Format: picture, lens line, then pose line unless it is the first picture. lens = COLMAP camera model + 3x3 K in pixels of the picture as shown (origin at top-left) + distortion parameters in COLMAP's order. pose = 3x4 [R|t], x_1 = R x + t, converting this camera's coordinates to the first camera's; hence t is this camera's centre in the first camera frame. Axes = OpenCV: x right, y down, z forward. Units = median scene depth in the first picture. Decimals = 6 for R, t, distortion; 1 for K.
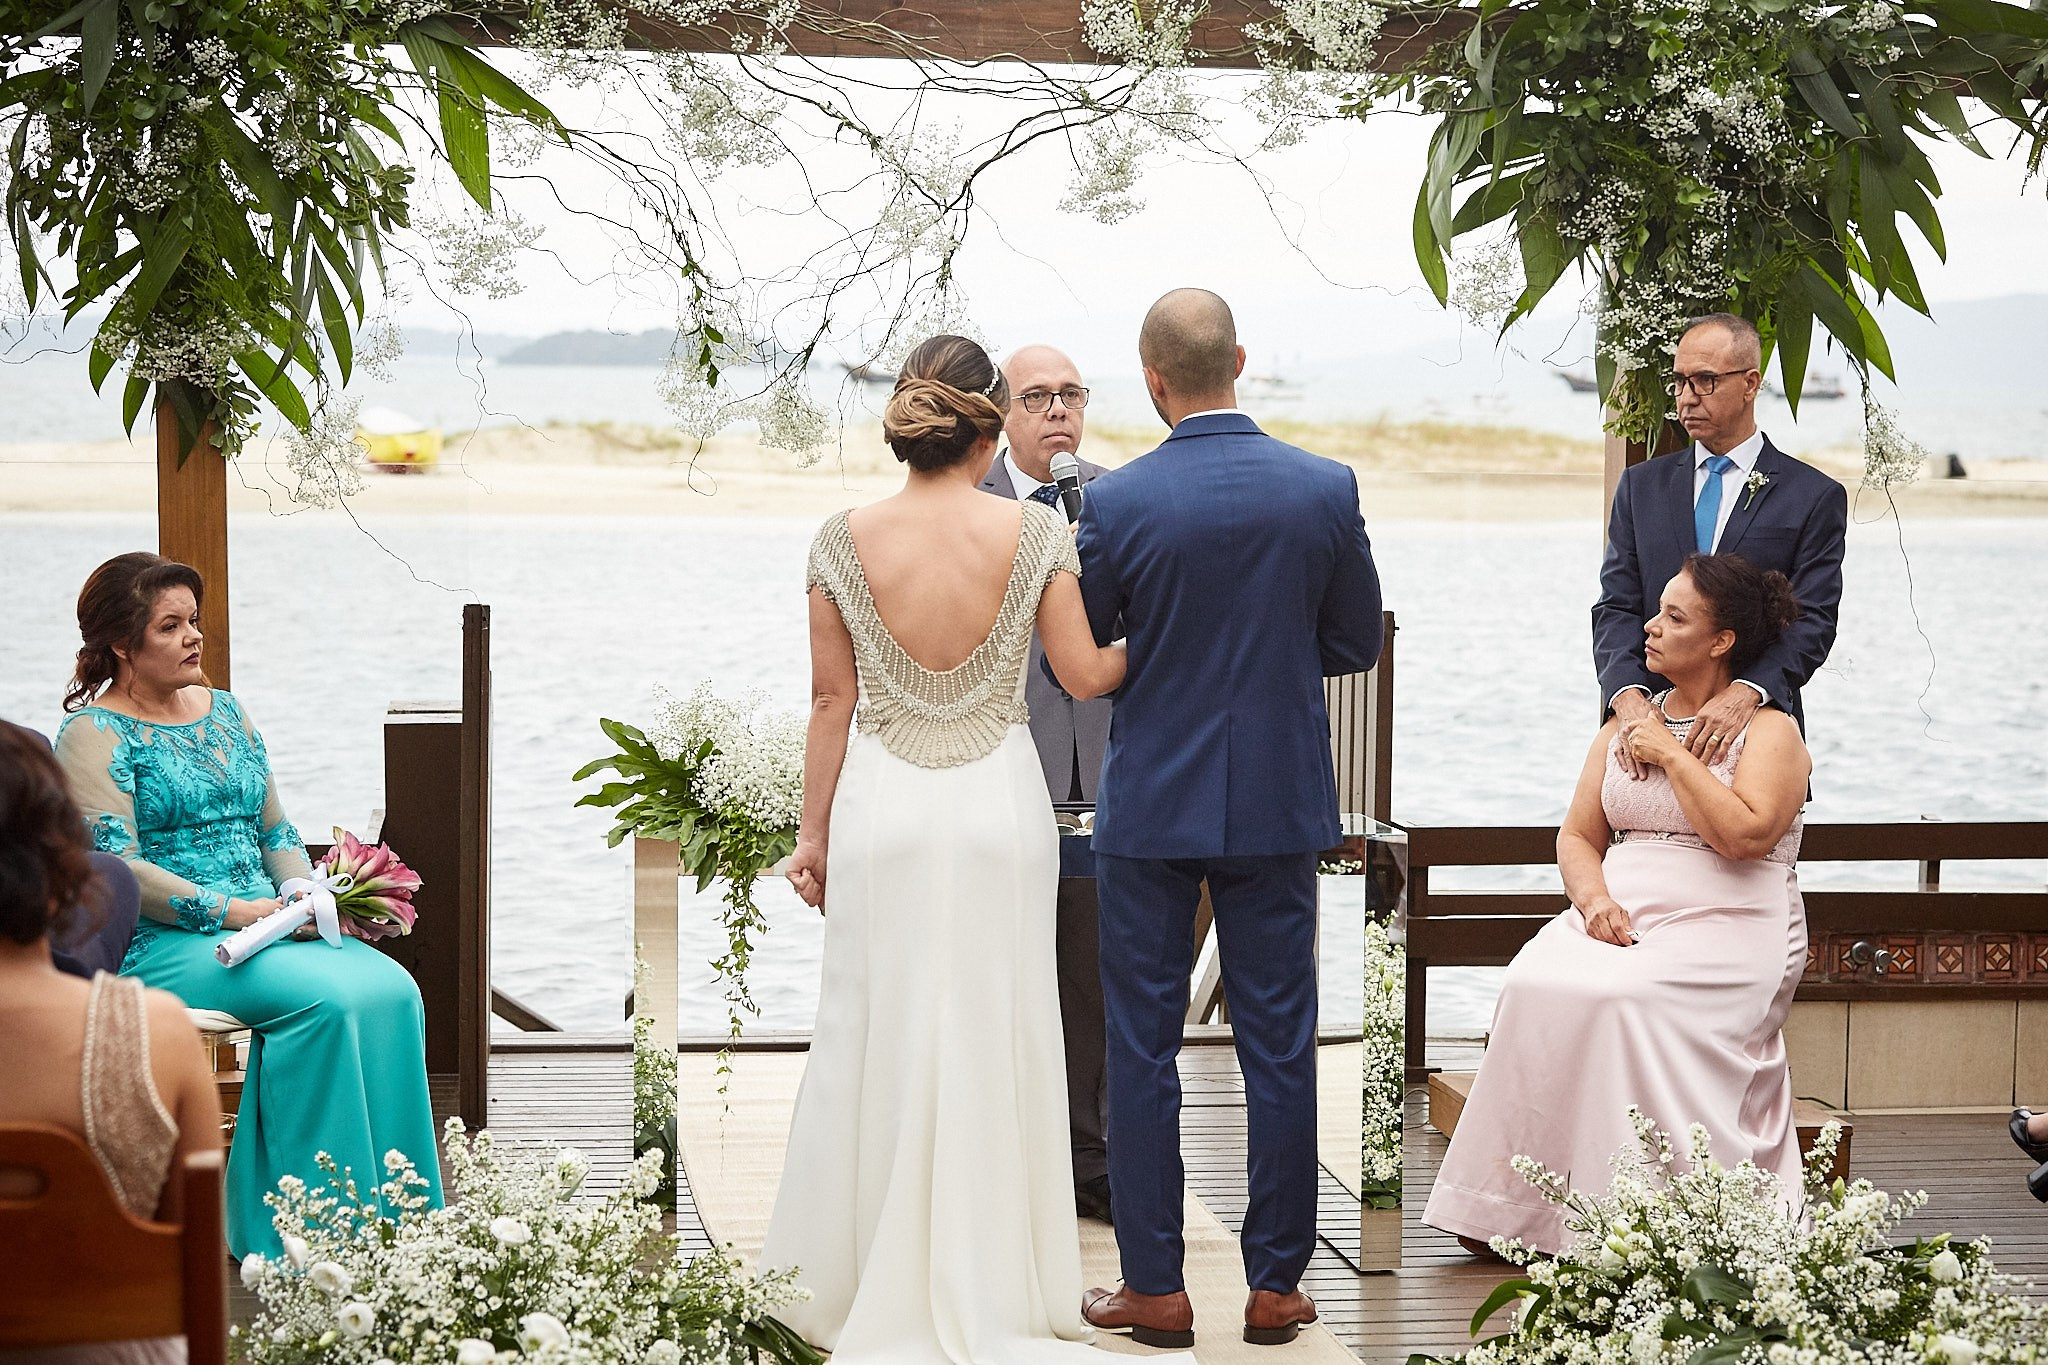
lens RADIAL K [[4425.6, 0, 1024.0], [0, 4425.6, 682.5], [0, 0, 1]] dist [-0.031934, -0.104464]
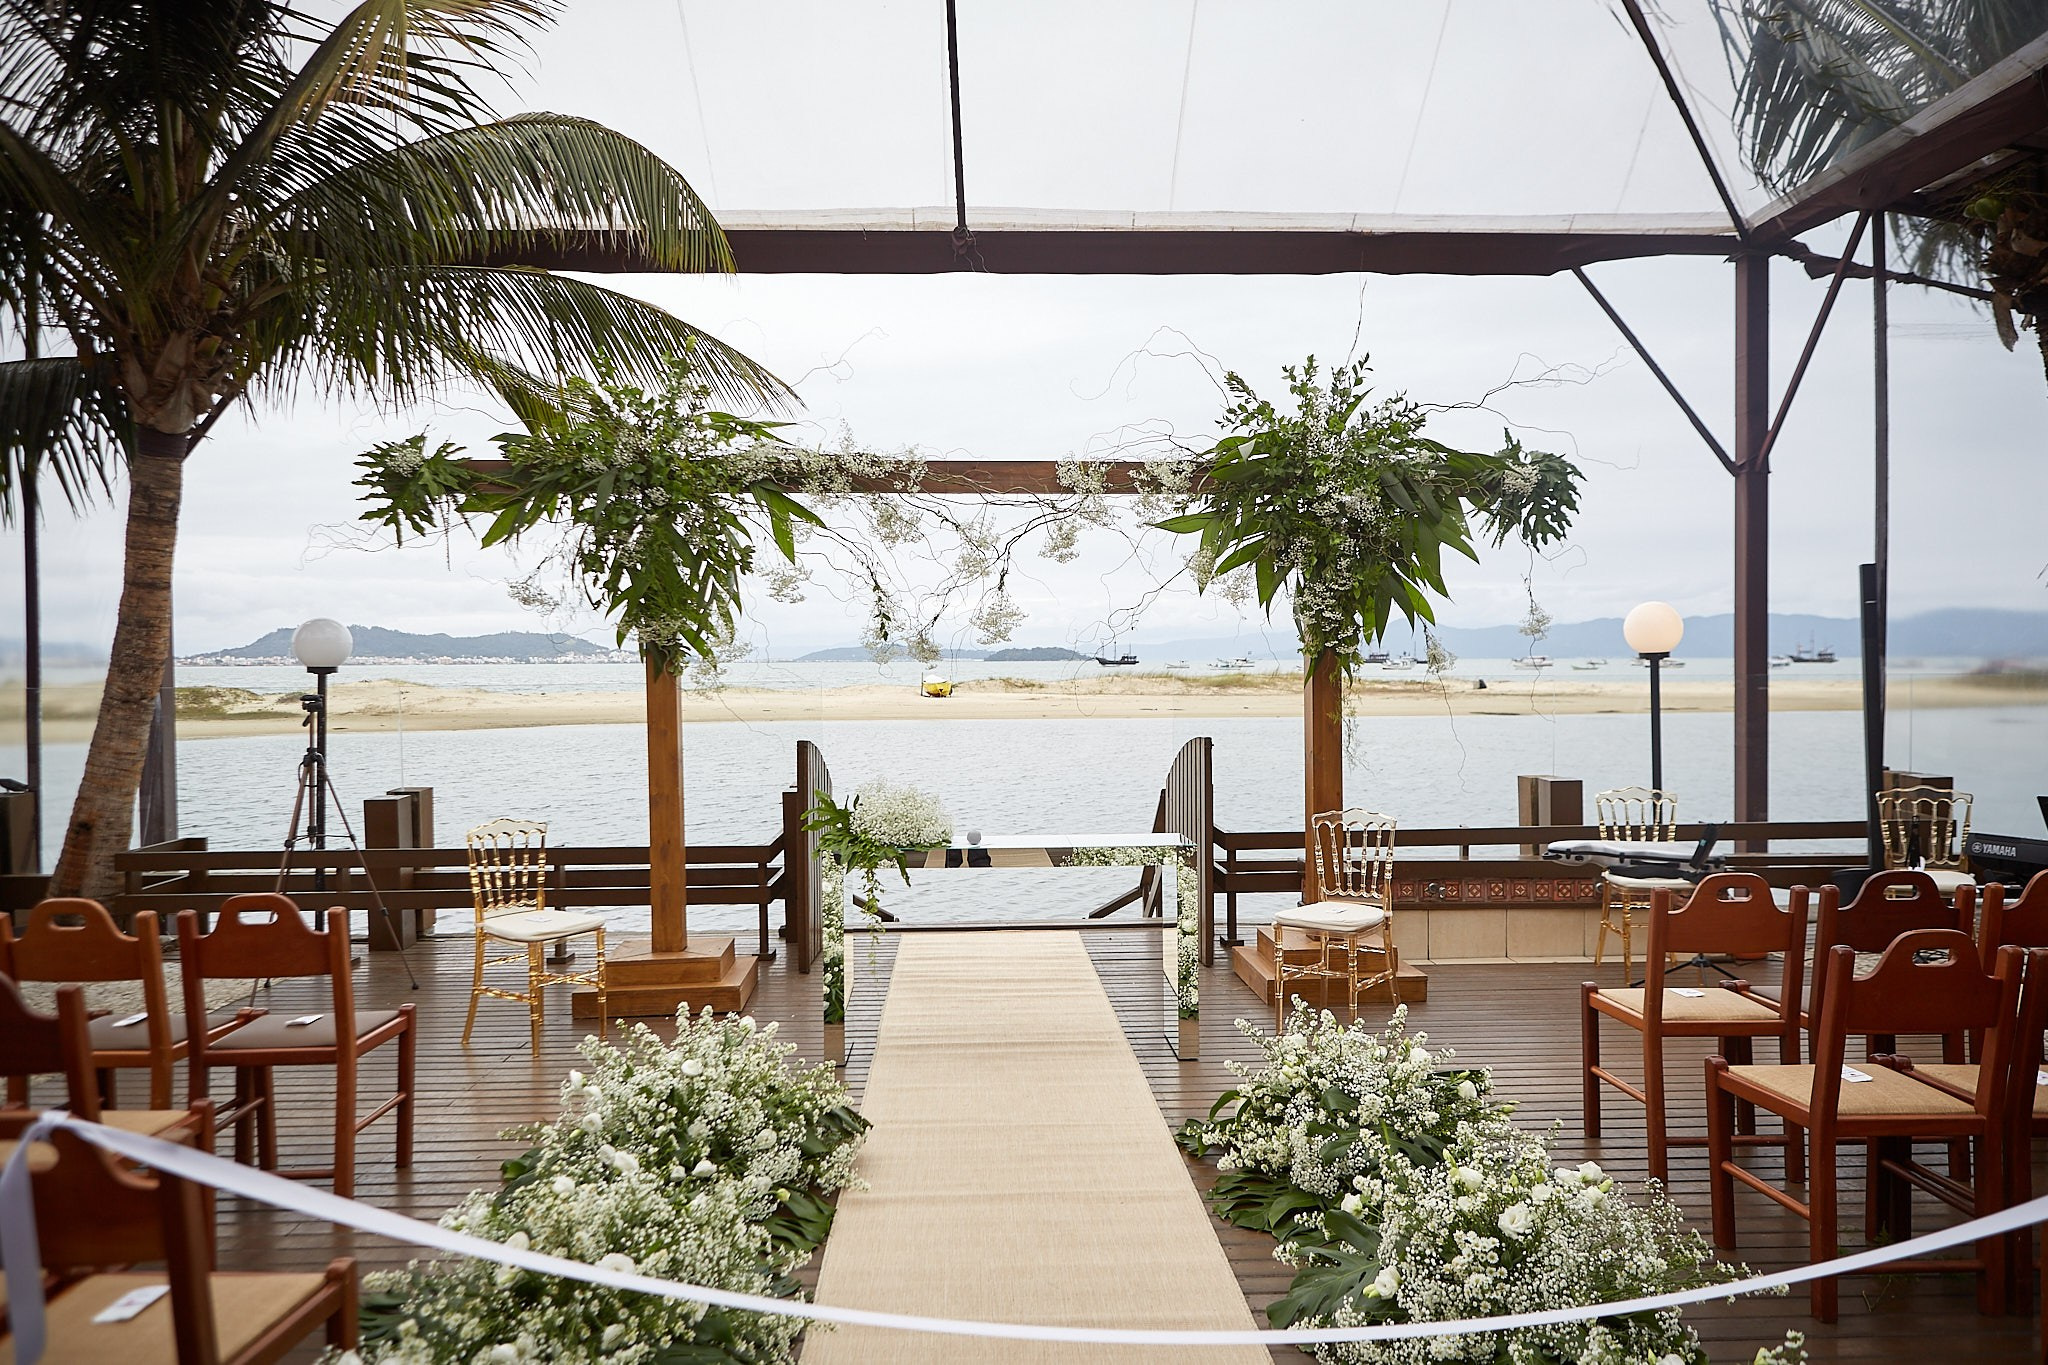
lens RADIAL K [[1421.8, 0, 1020.2], [0, 1421.8, 681.4], [0, 0, 1]] dist [0.002901, 0.001960]
pose [[0.993992, -0.019778, -0.107648, 0.071177], [0.013468, 0.998165, -0.059033, -0.003386], [0.108618, 0.057229, 0.992435, 0.300398]]
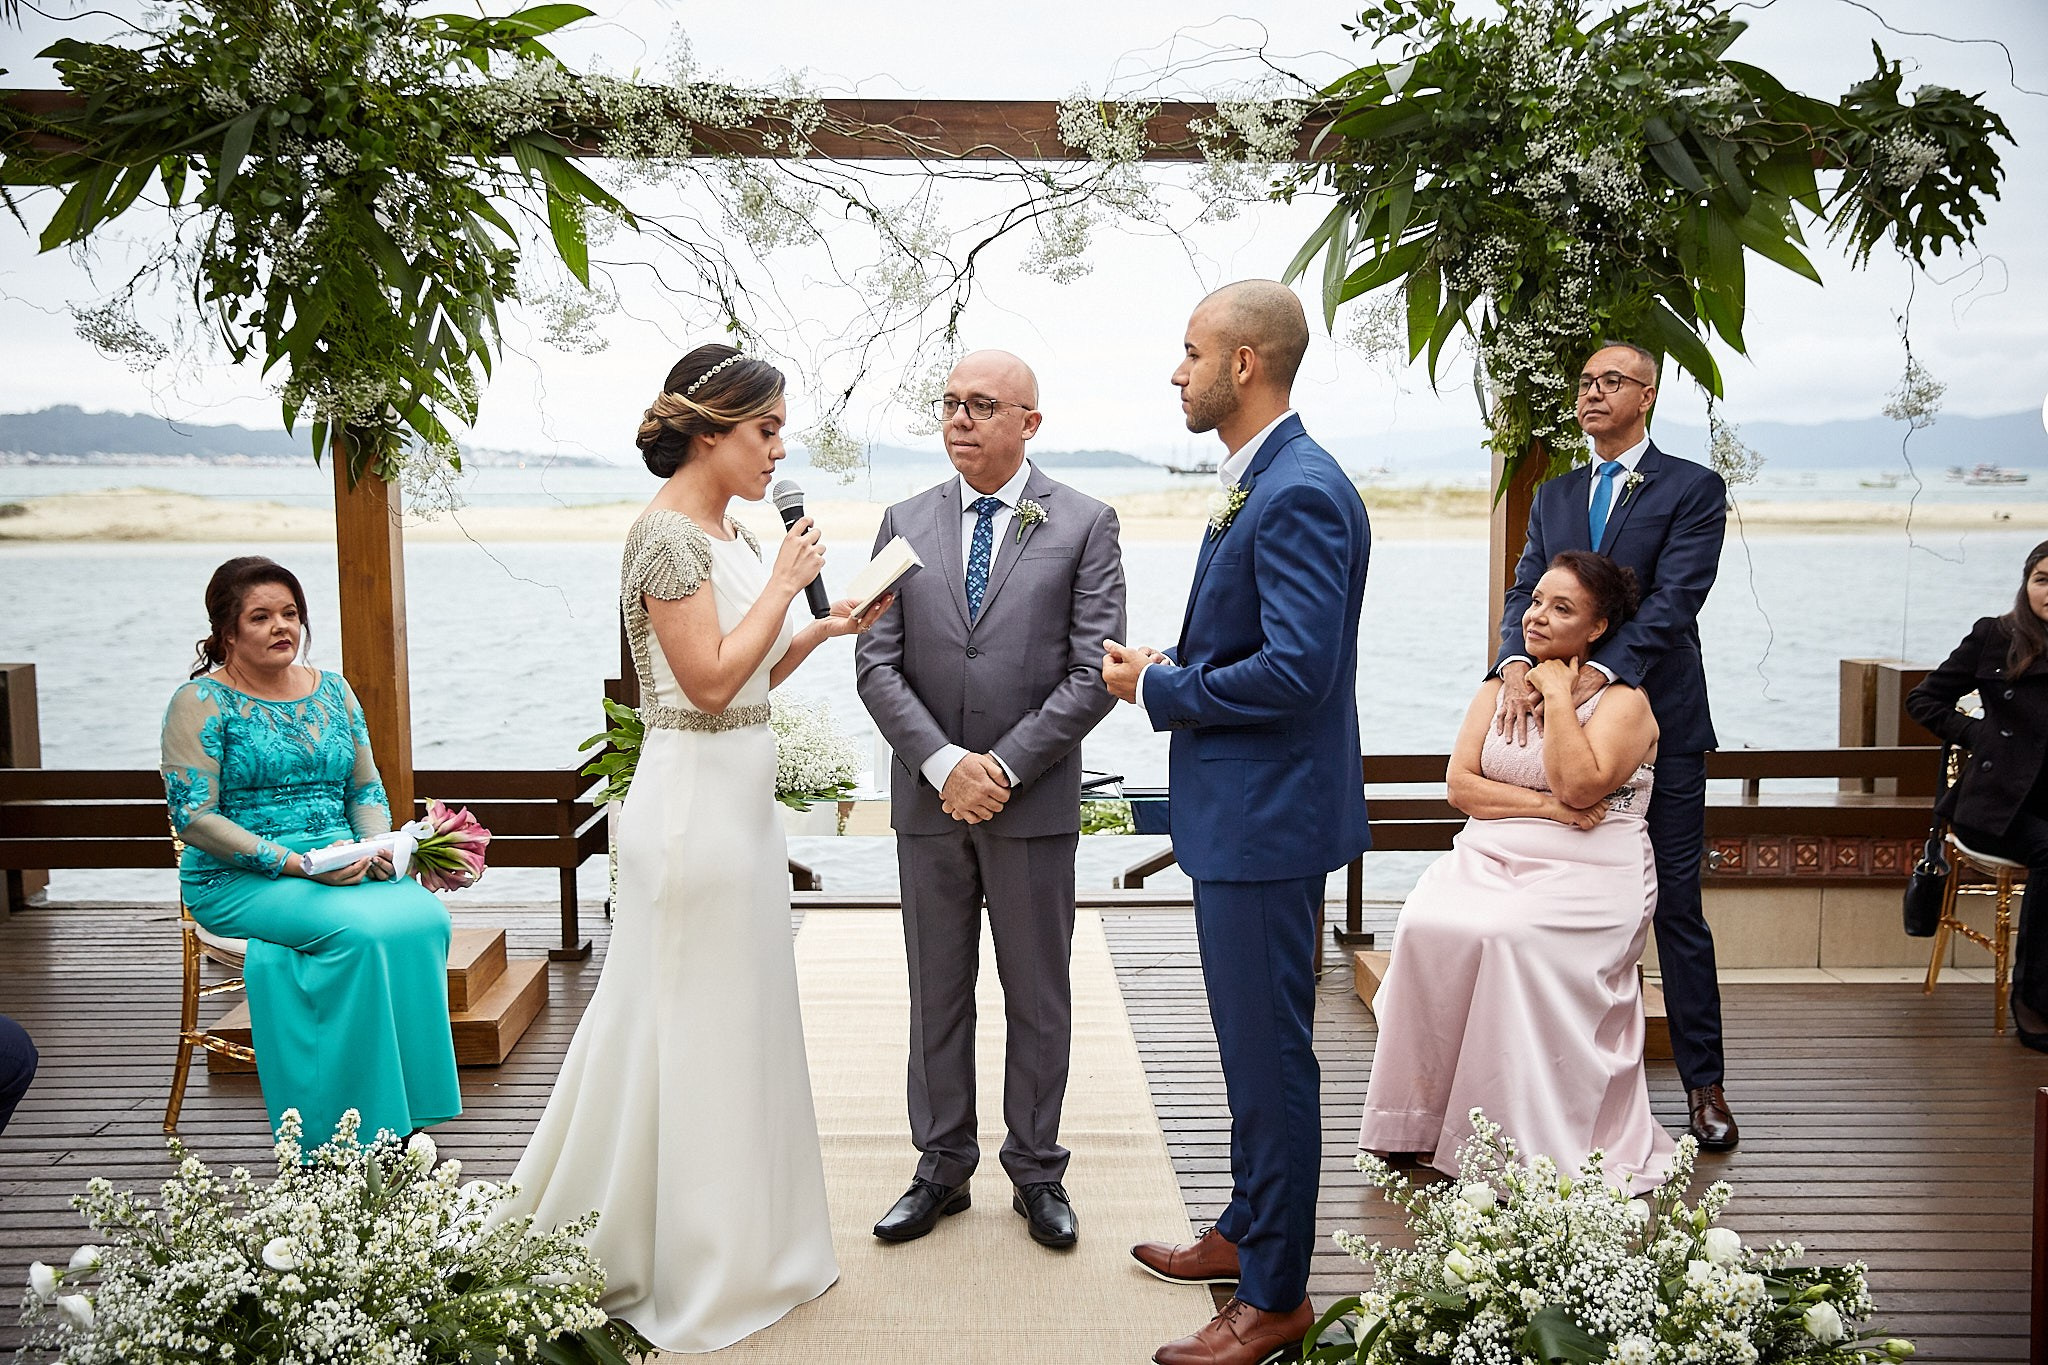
lens RADIAL K [[1993.9, 0, 1024.7], [0, 1993.9, 671.0], [0, 0, 1]] dist [0.012434, 0.020761]
pose [[0.991971, -0.001707, -0.126452, 0.076092], [0.005203, 0.999613, 0.027320, -0.011138], [0.126357, -0.027759, 0.991596, 0.446217]]
